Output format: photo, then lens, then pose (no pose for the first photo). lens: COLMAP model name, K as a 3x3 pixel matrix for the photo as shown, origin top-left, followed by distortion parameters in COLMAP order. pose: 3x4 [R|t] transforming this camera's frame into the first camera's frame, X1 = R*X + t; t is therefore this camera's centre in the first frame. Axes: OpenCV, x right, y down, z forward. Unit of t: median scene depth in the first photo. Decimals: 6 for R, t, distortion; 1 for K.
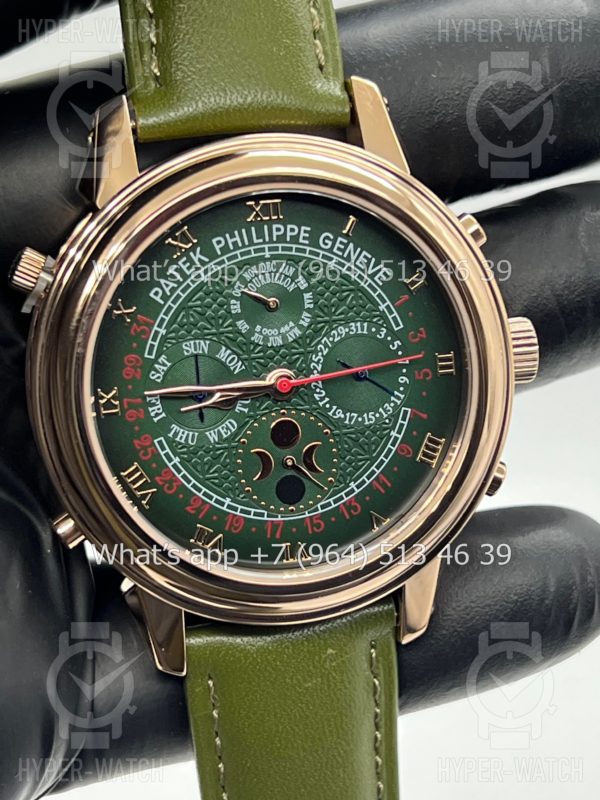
lens RADIAL K [[1866.0, 0, 298.0], [0, 1866.0, 405.8], [0, 0, 1]] dist [0.151258, 0.000000]
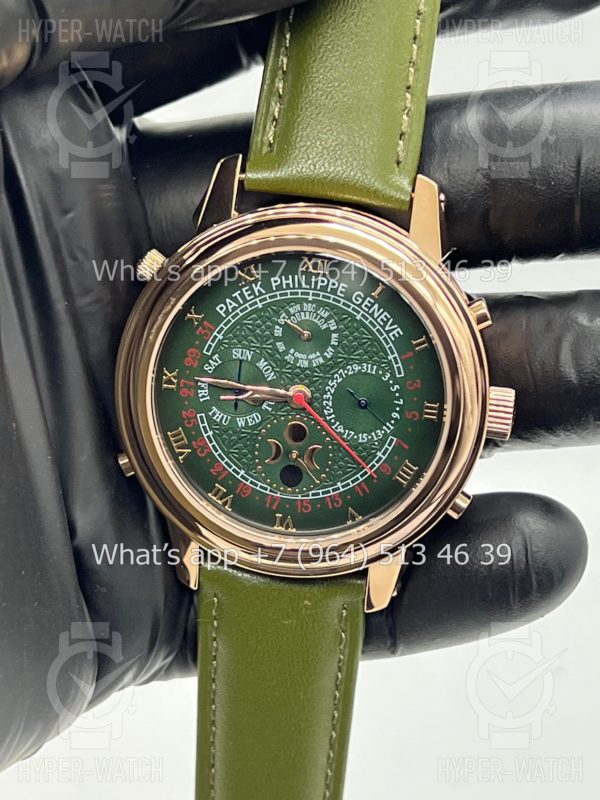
lens RADIAL K [[1866.0, 0, 298.6], [0, 1866.0, 399.5], [0, 0, 1]] dist [0.151258, 0.000000]
pose [[0.939100, 0.244592, -0.241384, 0.305038], [-0.228470, 0.969088, 0.093107, -0.130648], [0.256696, -0.032288, 0.965953, -0.262125]]
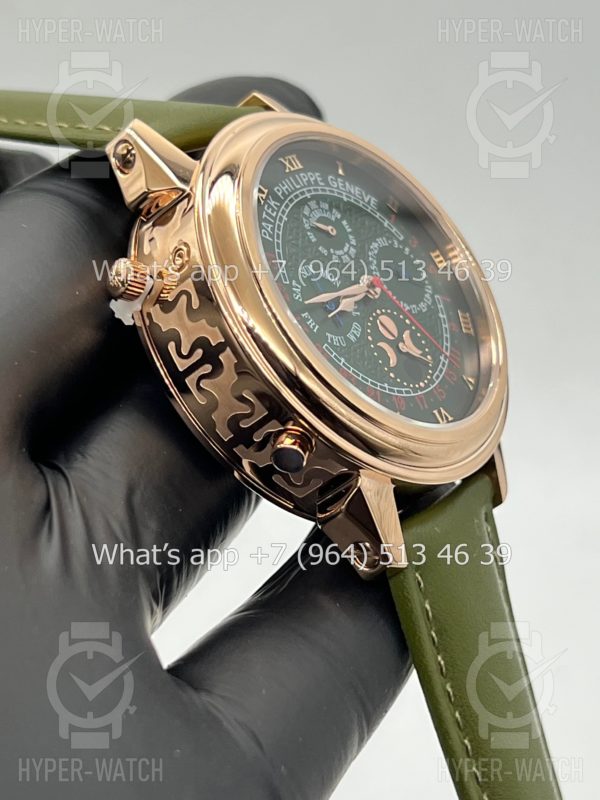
lens RADIAL K [[1866.0, 0, 298.6], [0, 1866.0, 399.2], [0, 0, 1]] dist [0.151258, 0.000000]
pose [[0.717772, -0.261493, 0.645310, -0.806429], [0.504395, 0.834178, -0.223007, 0.282758], [-0.479989, 0.485560, 0.730645, 0.202776]]
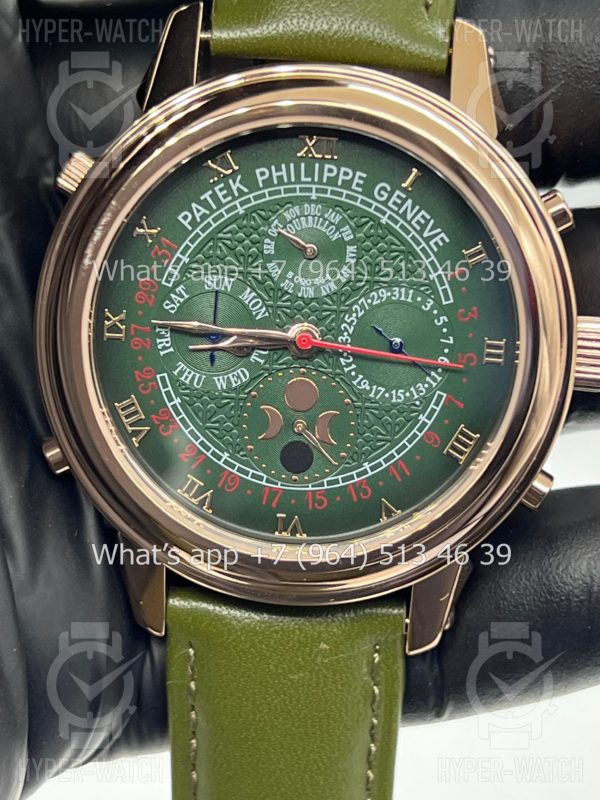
lens RADIAL K [[1866.0, 0, 298.9], [0, 1866.0, 398.2], [0, 0, 1]] dist [0.151258, 0.000000]
pose [[0.960162, 0.181339, -0.212617, 0.185292], [-0.183786, 0.982931, 0.008370, 0.009029], [0.210506, 0.031040, 0.977100, 0.114972]]
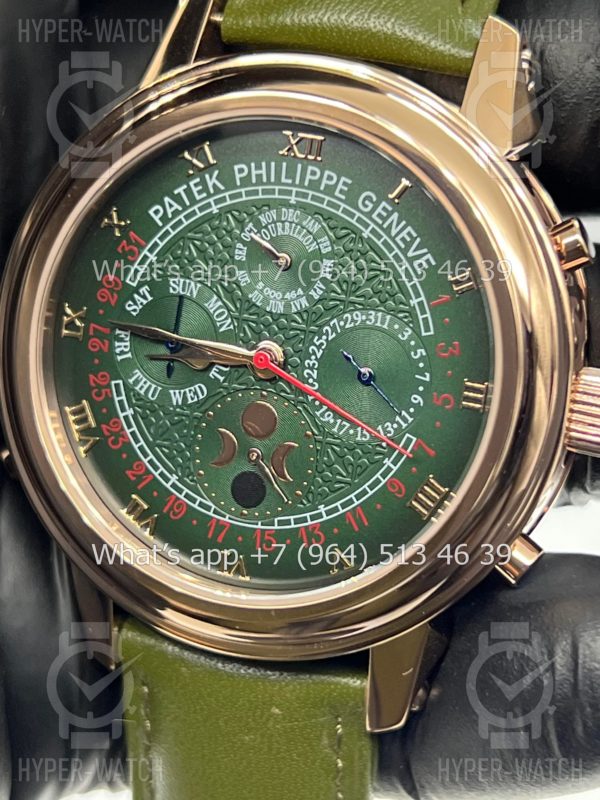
lens RADIAL K [[1866.0, 0, 323.3], [0, 1866.0, 401.9], [0, 0, 1]] dist [0.151258, 0.000000]
pose [[0.848069, 0.273903, -0.453604, 0.381839], [-0.291081, 0.956125, 0.033131, -0.027780], [0.442777, 0.103938, 0.890587, 0.291699]]
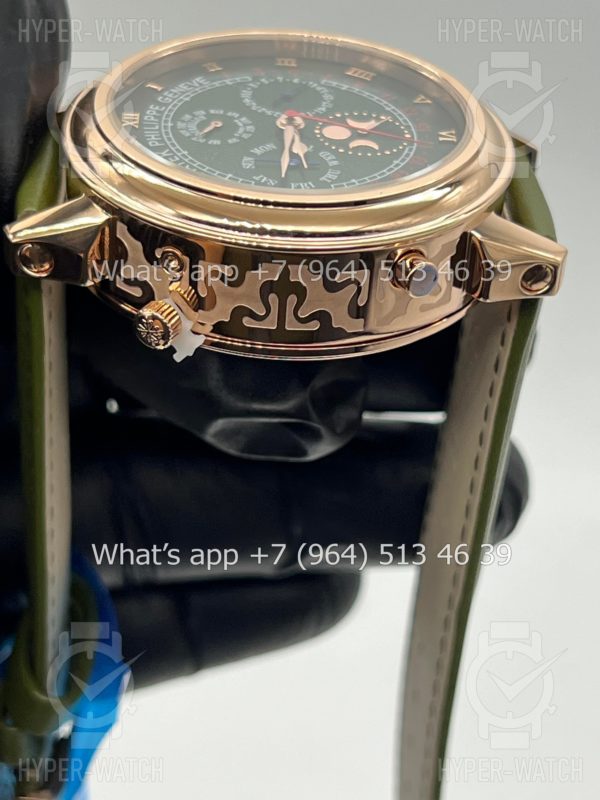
lens RADIAL K [[1866.0, 0, 297.4], [0, 1866.0, 399.4], [0, 0, 1]] dist [0.151258, 0.000000]
pose [[0.079565, -0.713367, 0.696259, -0.876292], [0.995856, 0.026026, -0.087137, 0.091065], [0.044040, 0.700307, 0.712482, 0.334635]]
